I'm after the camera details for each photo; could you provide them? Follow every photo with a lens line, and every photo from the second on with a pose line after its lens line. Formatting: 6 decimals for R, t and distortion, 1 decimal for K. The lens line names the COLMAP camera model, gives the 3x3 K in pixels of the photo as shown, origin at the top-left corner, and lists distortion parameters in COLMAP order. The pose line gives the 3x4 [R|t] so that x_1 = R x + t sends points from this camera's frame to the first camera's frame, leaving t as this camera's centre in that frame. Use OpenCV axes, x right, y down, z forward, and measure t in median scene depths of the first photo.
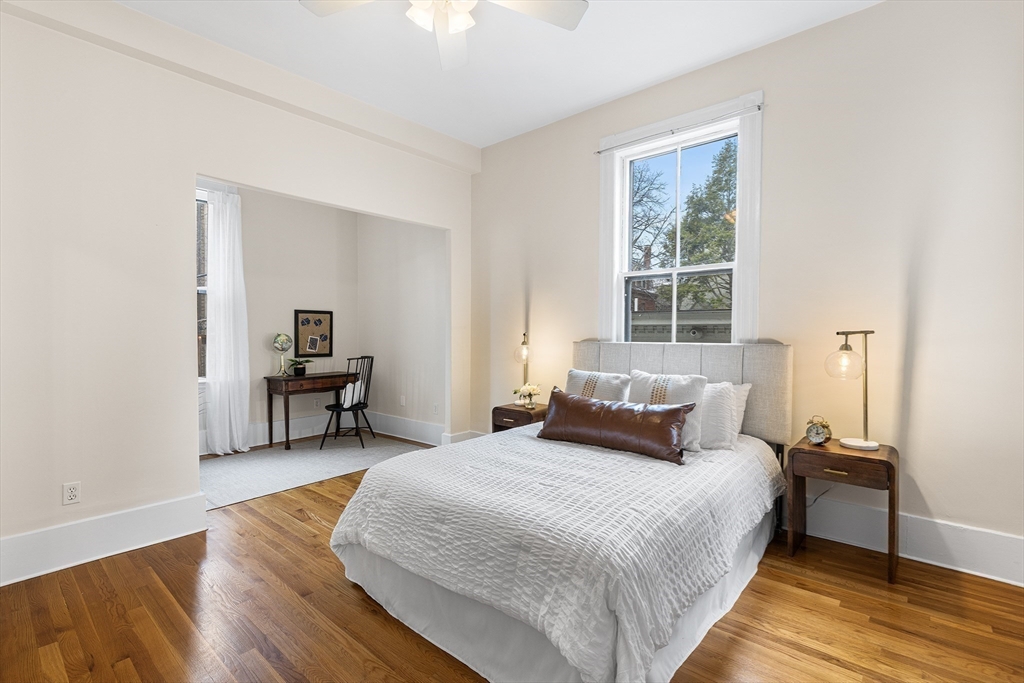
lens RADIAL K [[463.0, 0, 518.5], [0, 463.0, 344.6], [0, 0, 1]] dist [0.004385, -0.000212]
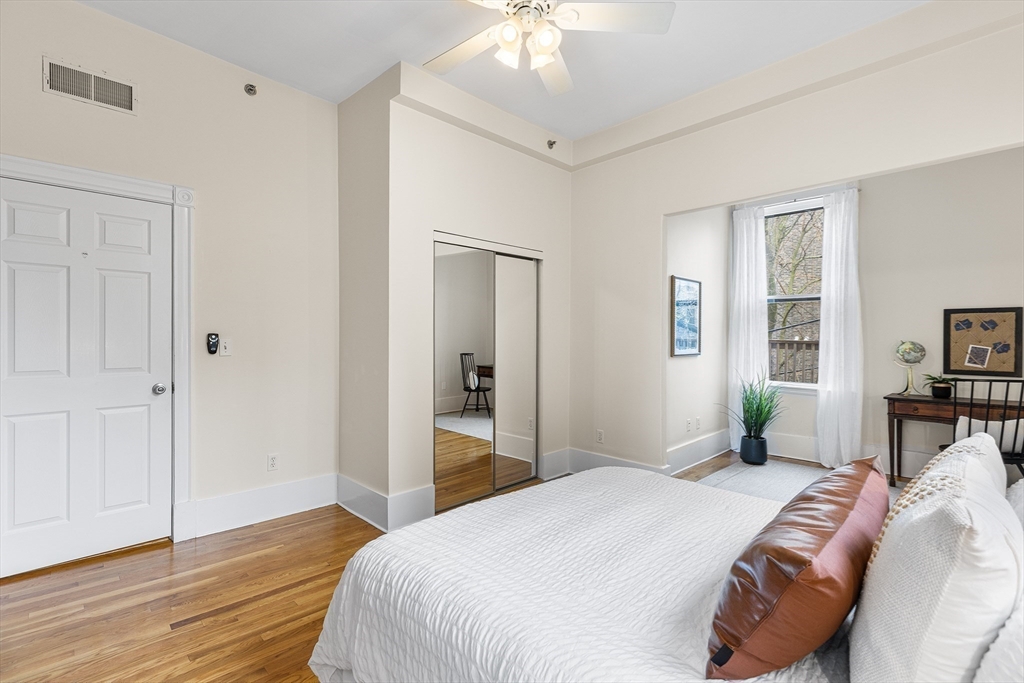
lens RADIAL K [[463.0, 0, 519.4], [0, 463.0, 345.5], [0, 0, 1]] dist [0.004385, -0.000212]
pose [[-0.082635, 0.010383, -0.996526, 0.319045], [-0.028637, 0.999508, 0.012789, -0.007201], [0.996168, 0.029595, -0.082297, 0.385266]]
